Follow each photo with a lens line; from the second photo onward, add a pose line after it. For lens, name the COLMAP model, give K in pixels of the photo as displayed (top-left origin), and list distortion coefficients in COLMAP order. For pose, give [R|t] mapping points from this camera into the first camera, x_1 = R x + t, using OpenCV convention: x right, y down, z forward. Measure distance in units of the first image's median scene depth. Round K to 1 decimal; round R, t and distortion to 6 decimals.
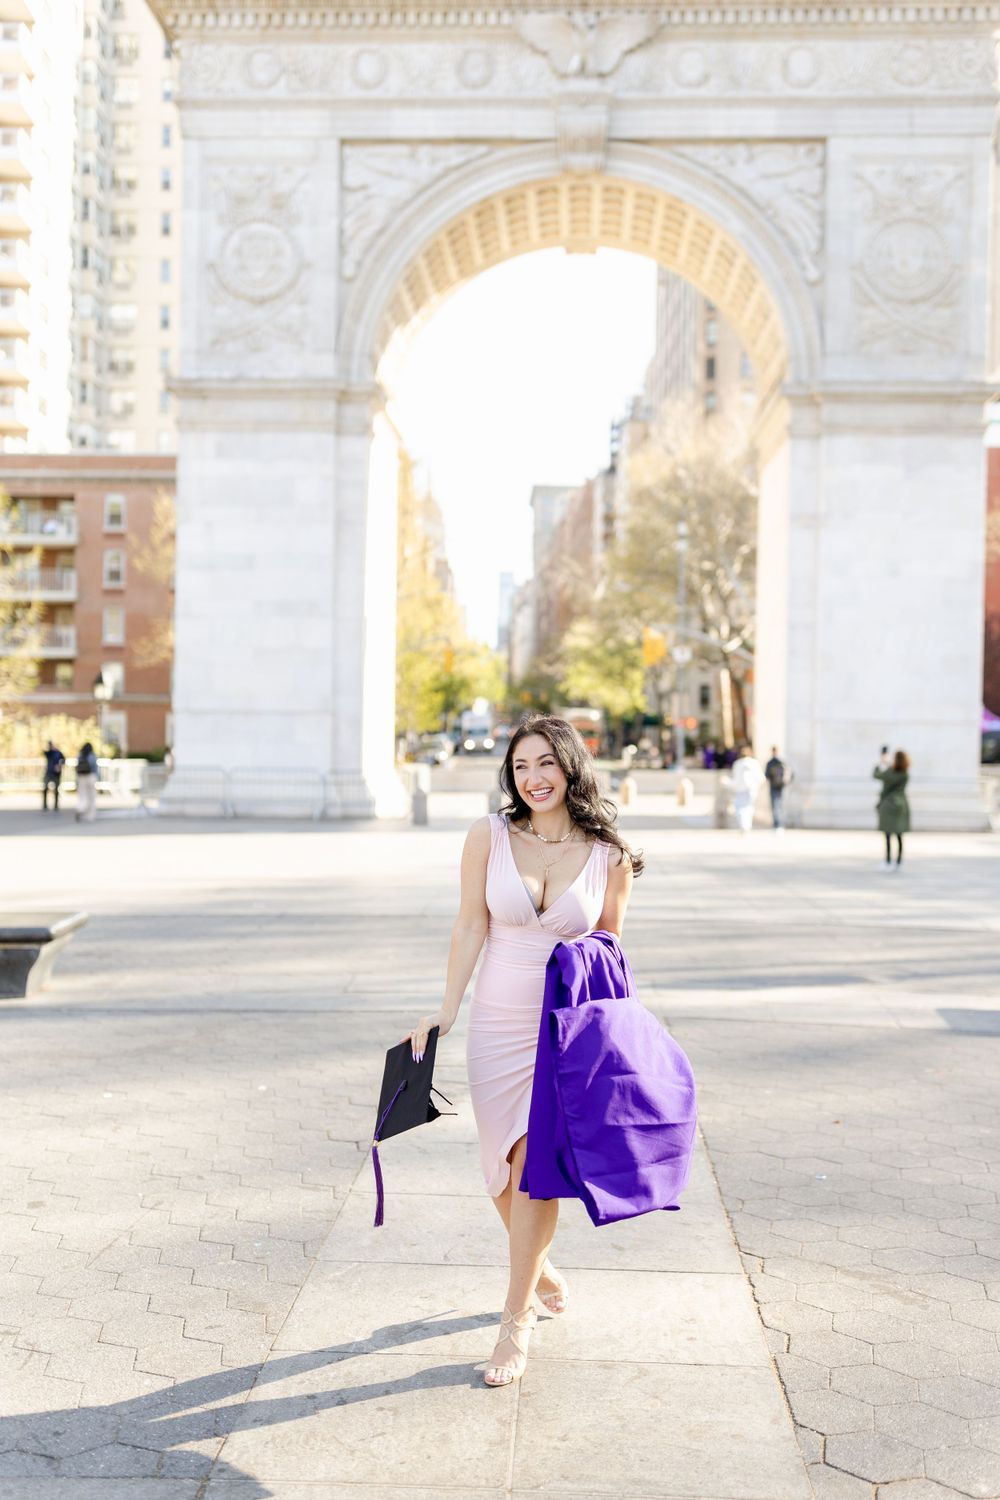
lens RADIAL K [[1474.3, 0, 502.6], [0, 1474.3, 748.9], [0, 0, 1]] dist [0.011810, -0.011842]
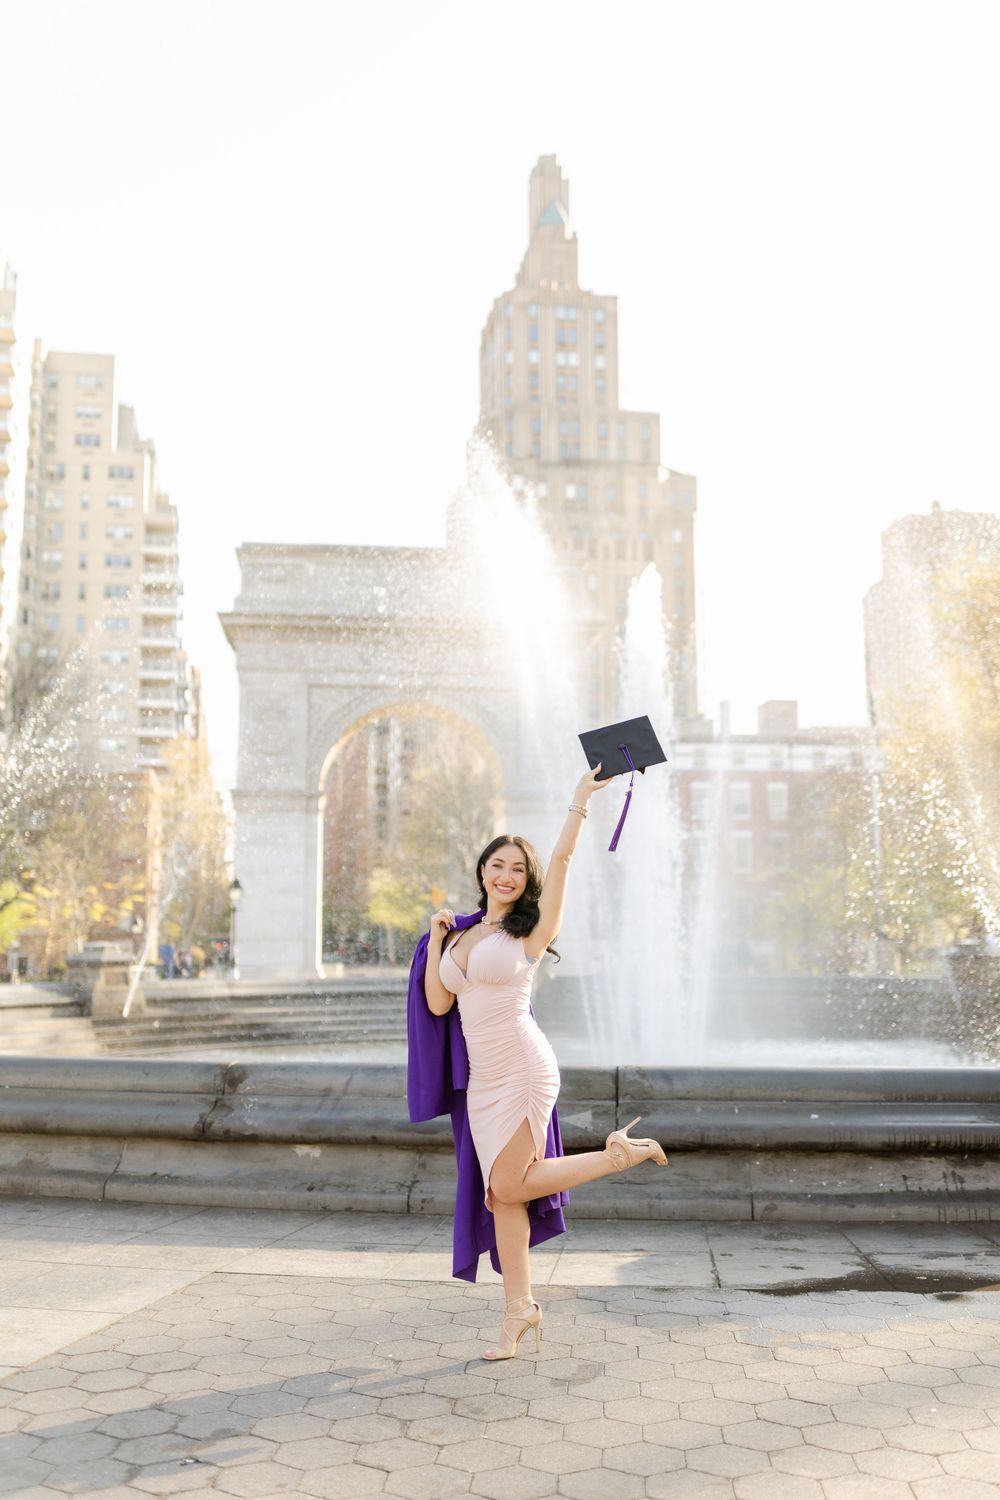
lens RADIAL K [[1474.3, 0, 502.6], [0, 1474.3, 748.9], [0, 0, 1]] dist [0.011810, -0.011842]
pose [[0.986200, 0.002302, 0.165543, -0.180397], [0.022056, 0.989164, -0.145150, 0.020749], [-0.164083, 0.146798, 0.975462, -1.190037]]
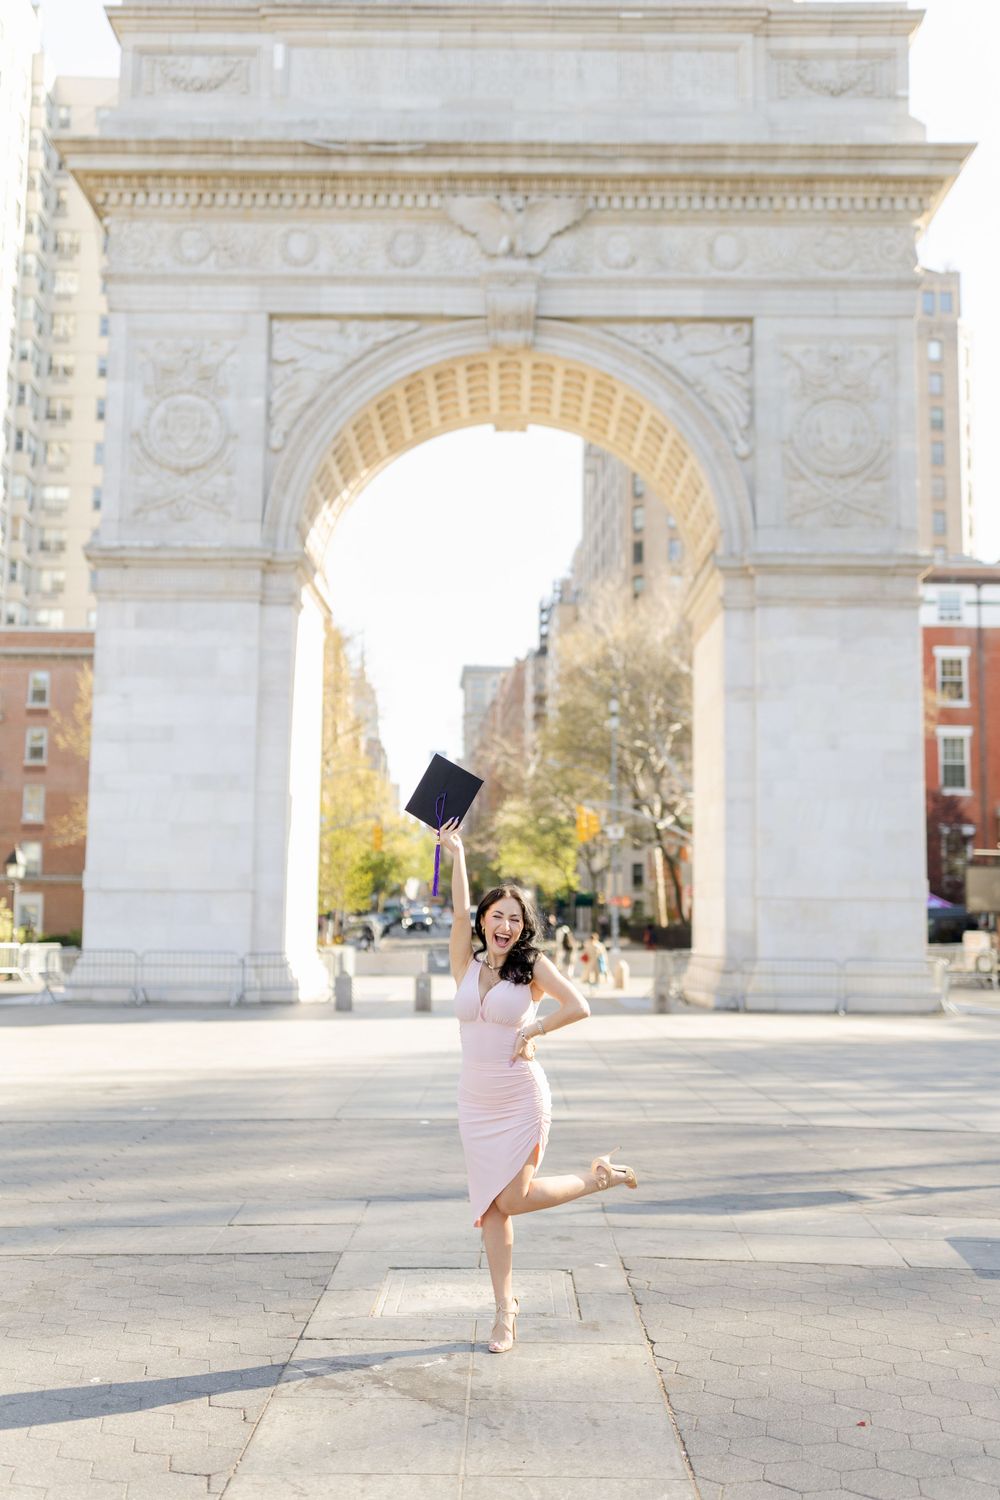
lens RADIAL K [[1470.3, 0, 493.0], [0, 1470.3, 746.0], [0, 0, 1]] dist [0.017137, -0.008153]
pose [[0.999217, 0.000384, 0.039556, 0.001754], [0.004515, 0.992311, -0.123691, 0.000461], [-0.039299, 0.123773, 0.991532, 0.041236]]
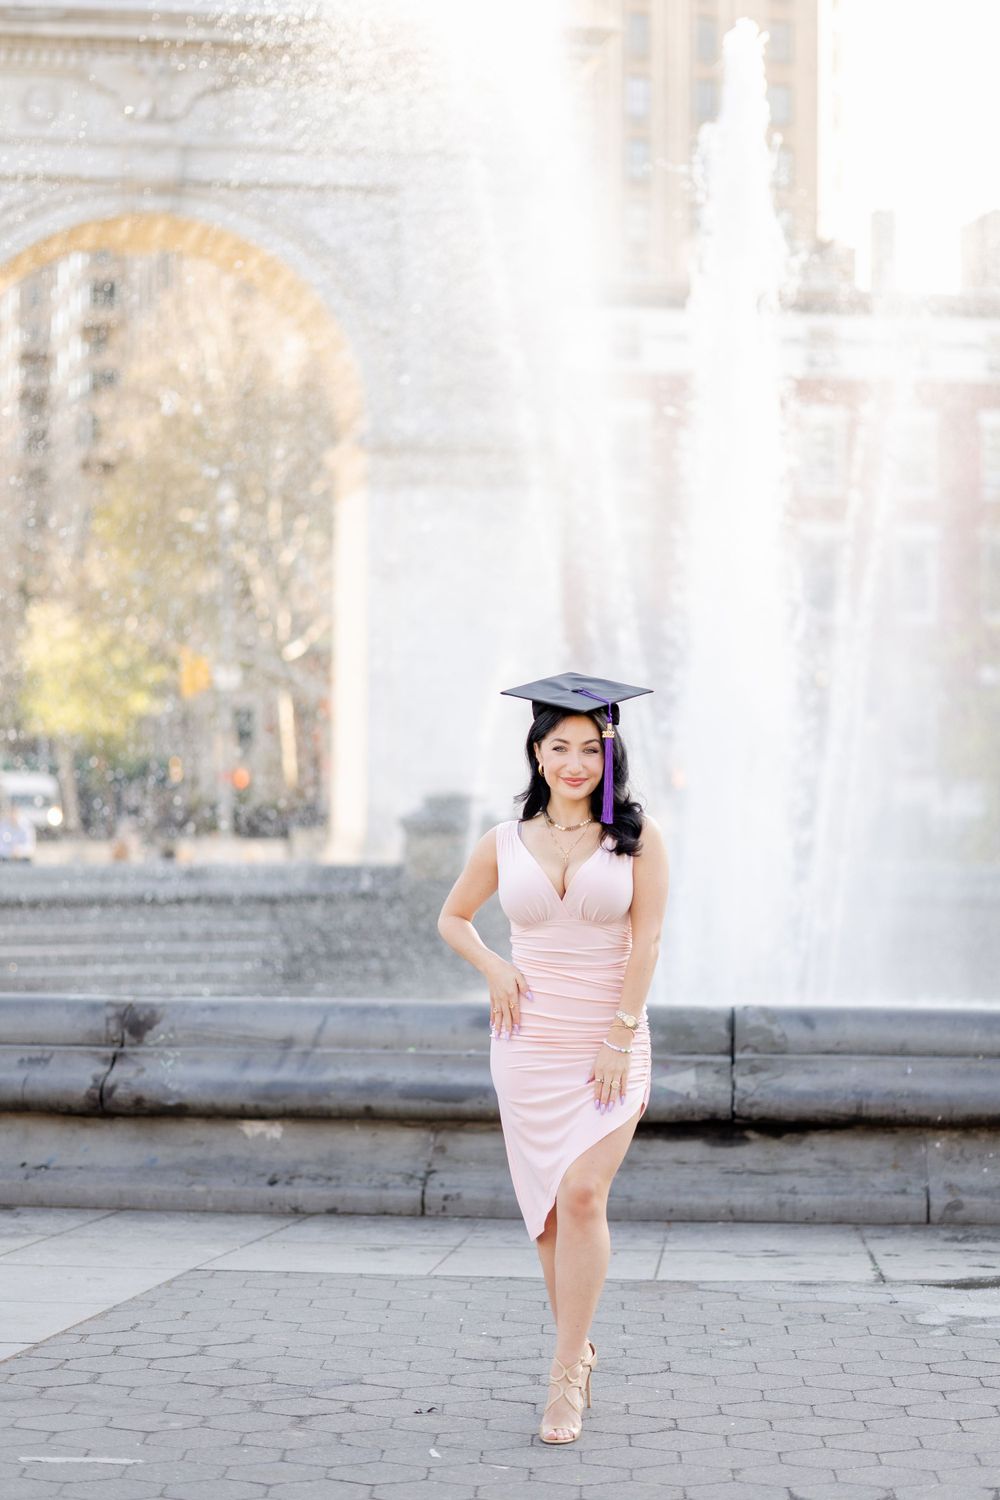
lens RADIAL K [[3680.9, 0, 500.7], [0, 3680.9, 749.5], [0, 0, 1]] dist [0.037578, 0.015150]
pose [[0.976994, -0.007866, 0.213120, -0.225926], [0.013047, 0.999652, -0.022916, 0.018689], [-0.212866, 0.025169, 0.976757, -1.320449]]
